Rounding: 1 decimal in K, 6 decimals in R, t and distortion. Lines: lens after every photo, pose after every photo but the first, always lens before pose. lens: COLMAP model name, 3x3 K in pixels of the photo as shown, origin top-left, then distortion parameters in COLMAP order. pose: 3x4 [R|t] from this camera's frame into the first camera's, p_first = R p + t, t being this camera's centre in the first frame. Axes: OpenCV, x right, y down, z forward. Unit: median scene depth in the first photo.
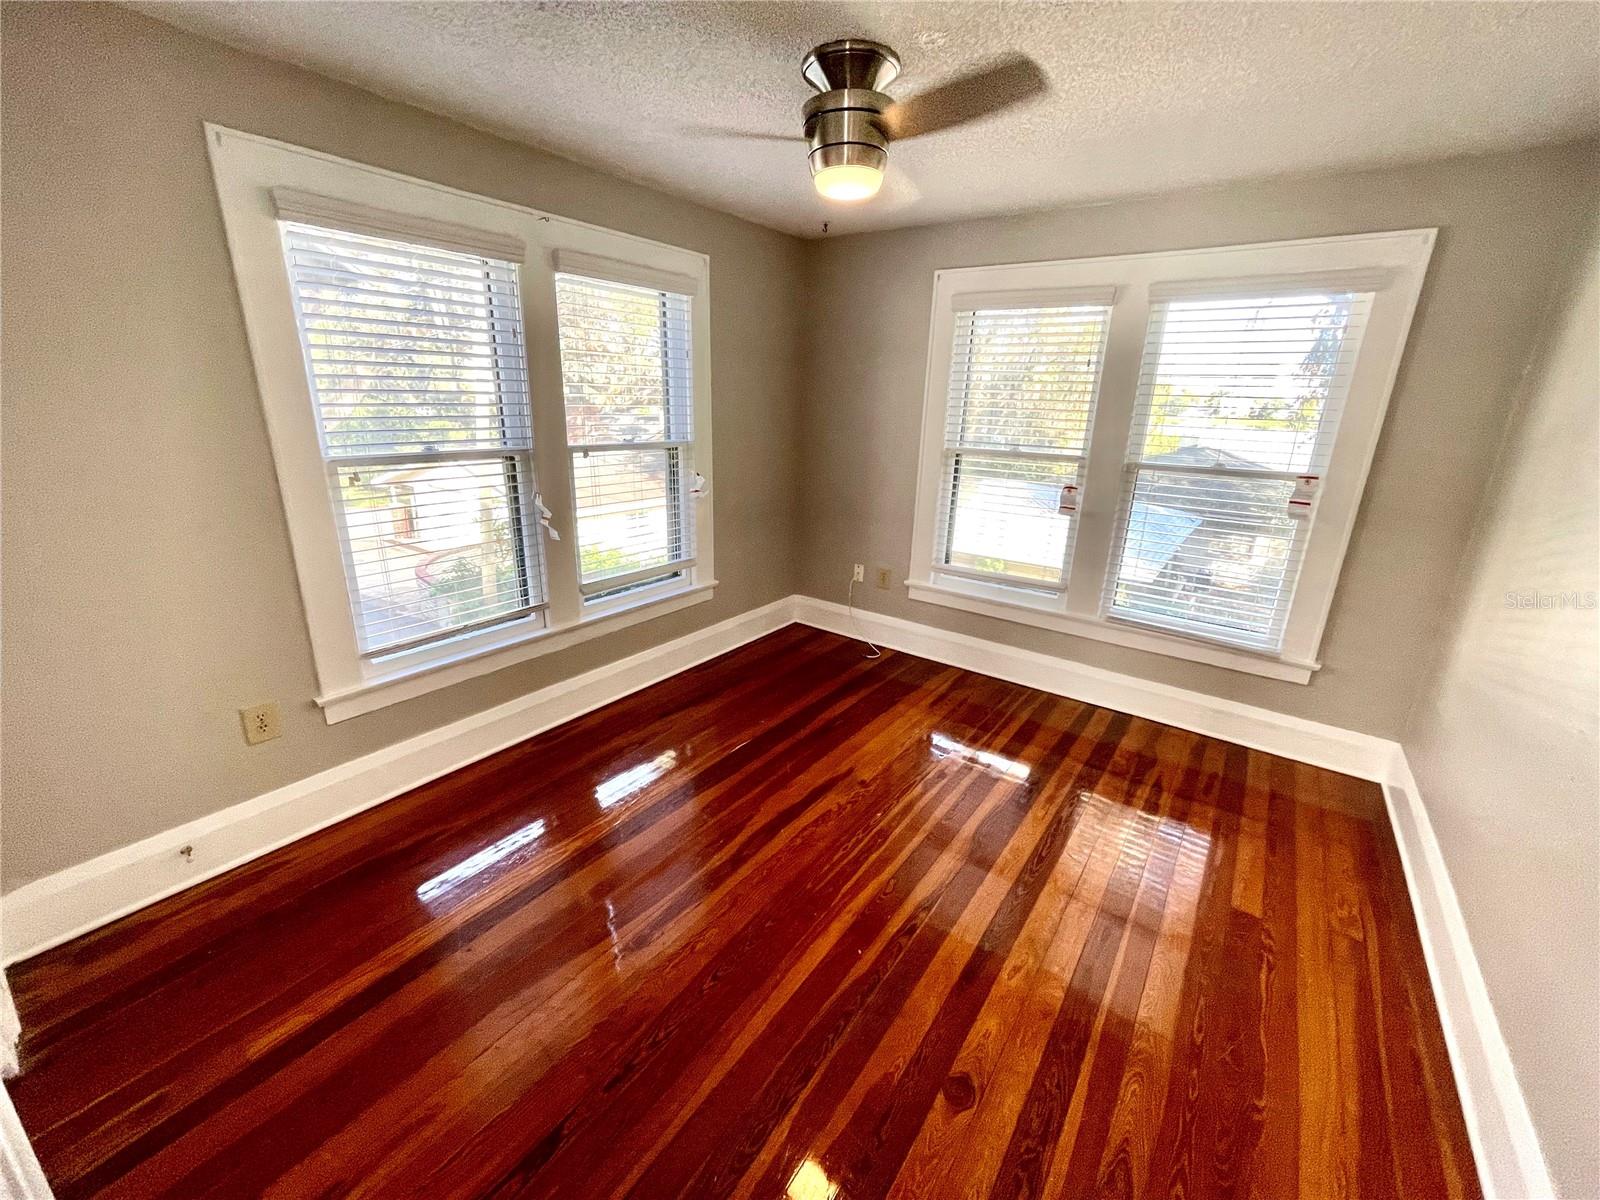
lens RADIAL K [[648.8, 0, 795.6], [0, 648.8, 598.4], [0, 0, 1]] dist [-0.000163, -0.000091]
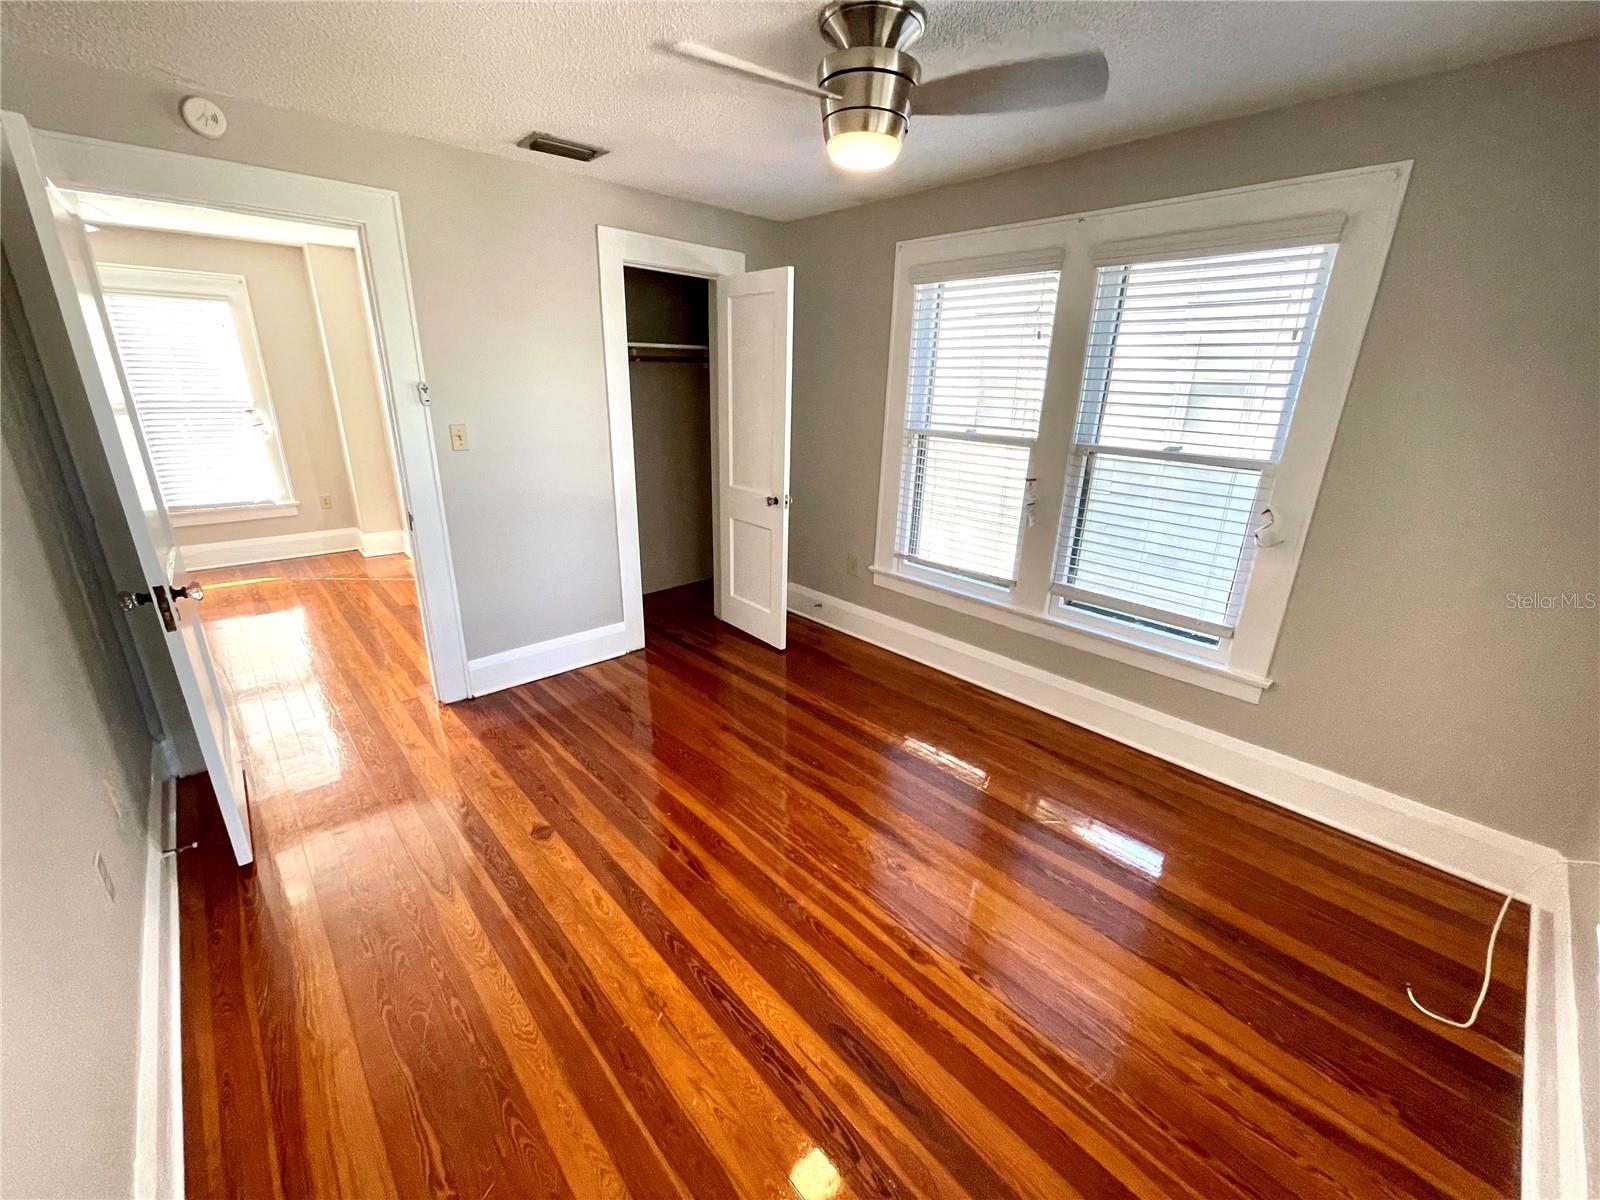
lens RADIAL K [[648.8, 0, 795.6], [0, 648.8, 598.4], [0, 0, 1]] dist [-0.000163, -0.000091]
pose [[-0.197241, 0.288600, -0.936913, 0.678268], [-0.320077, 0.884358, 0.339795, -0.207863], [0.926632, 0.366906, -0.082058, 0.713933]]
